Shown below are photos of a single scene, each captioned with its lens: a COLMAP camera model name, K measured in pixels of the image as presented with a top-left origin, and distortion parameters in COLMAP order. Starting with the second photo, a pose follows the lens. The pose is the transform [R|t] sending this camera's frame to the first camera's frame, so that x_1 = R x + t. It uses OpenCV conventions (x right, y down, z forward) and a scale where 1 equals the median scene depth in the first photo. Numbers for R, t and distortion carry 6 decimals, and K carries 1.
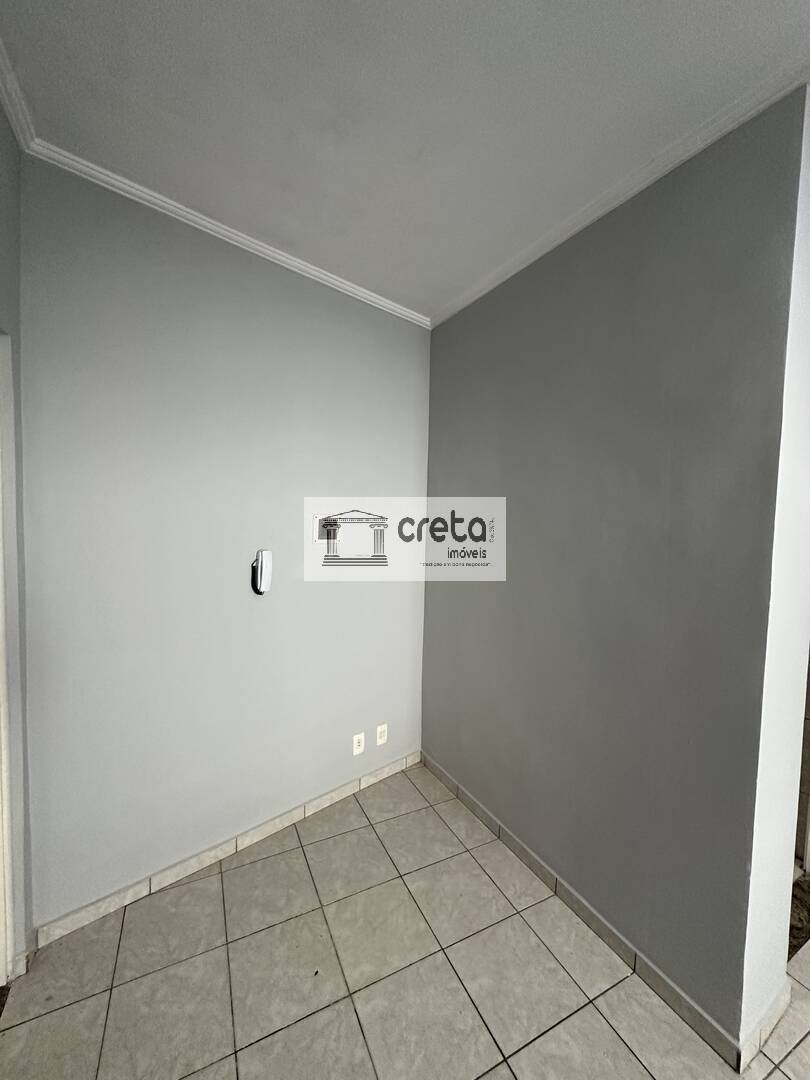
lens RADIAL K [[429.5, 0, 405.0], [0, 429.5, 540.0], [0, 0, 1]] dist [-0.002907, 0.000469]
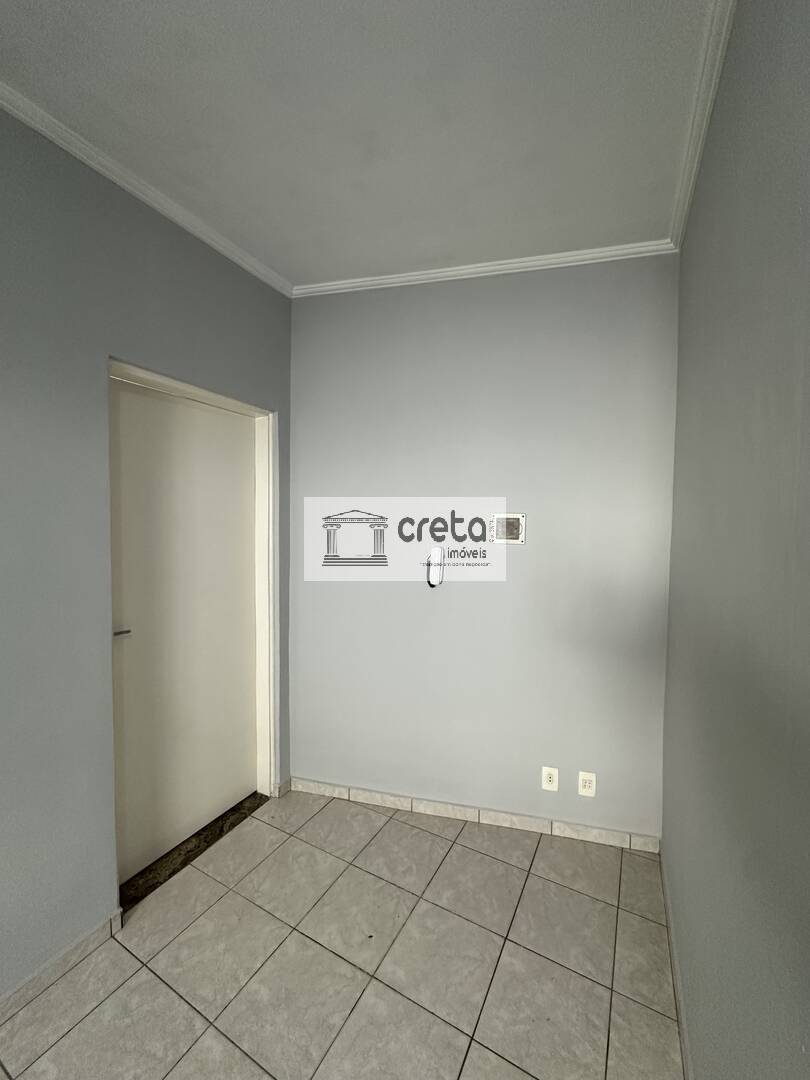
lens RADIAL K [[428.6, 0, 405.9], [0, 428.6, 540.8], [0, 0, 1]] dist [-0.003010, 0.000059]
pose [[0.569689, 0.016070, -0.821703, 0.571765], [-0.040290, 0.999153, -0.008393, 0.023591], [0.820872, 0.037888, 0.569854, 0.346656]]
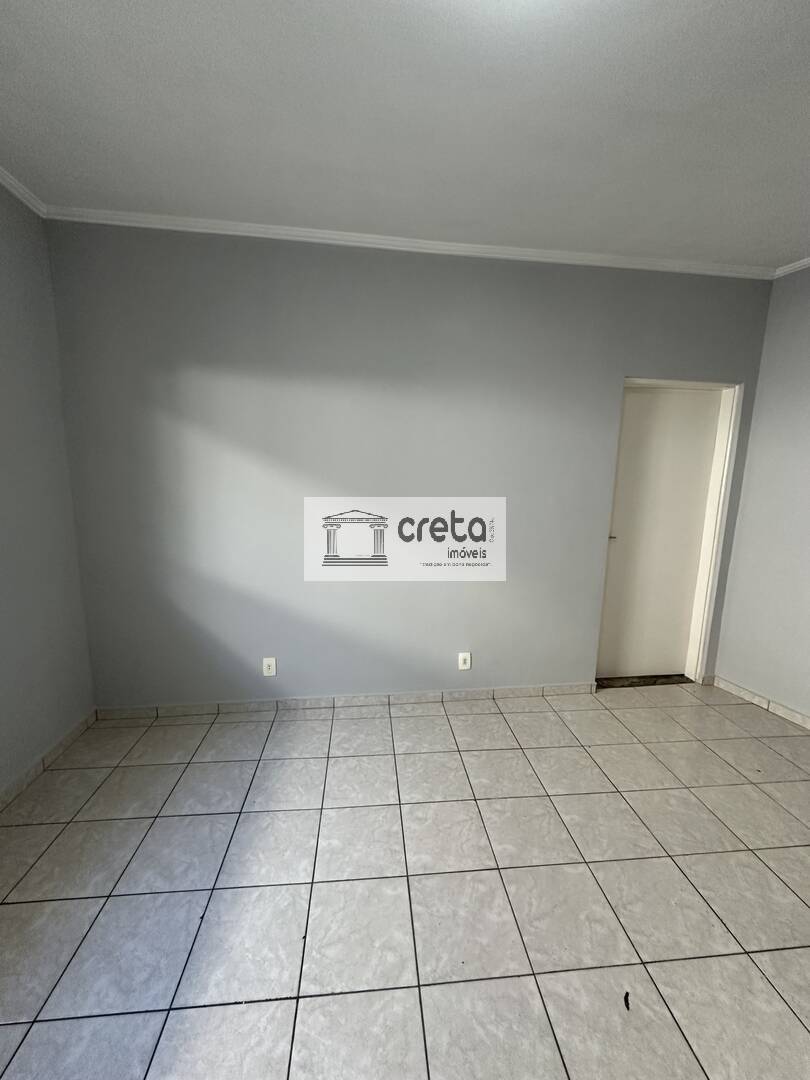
lens RADIAL K [[428.6, 0, 405.9], [0, 428.6, 540.8], [0, 0, 1]] dist [-0.003010, 0.000059]
pose [[-0.353983, 0.123284, -0.927091, 1.243061], [-0.076550, 0.984129, 0.160097, 0.053838], [0.932114, 0.127640, -0.338927, 0.200047]]
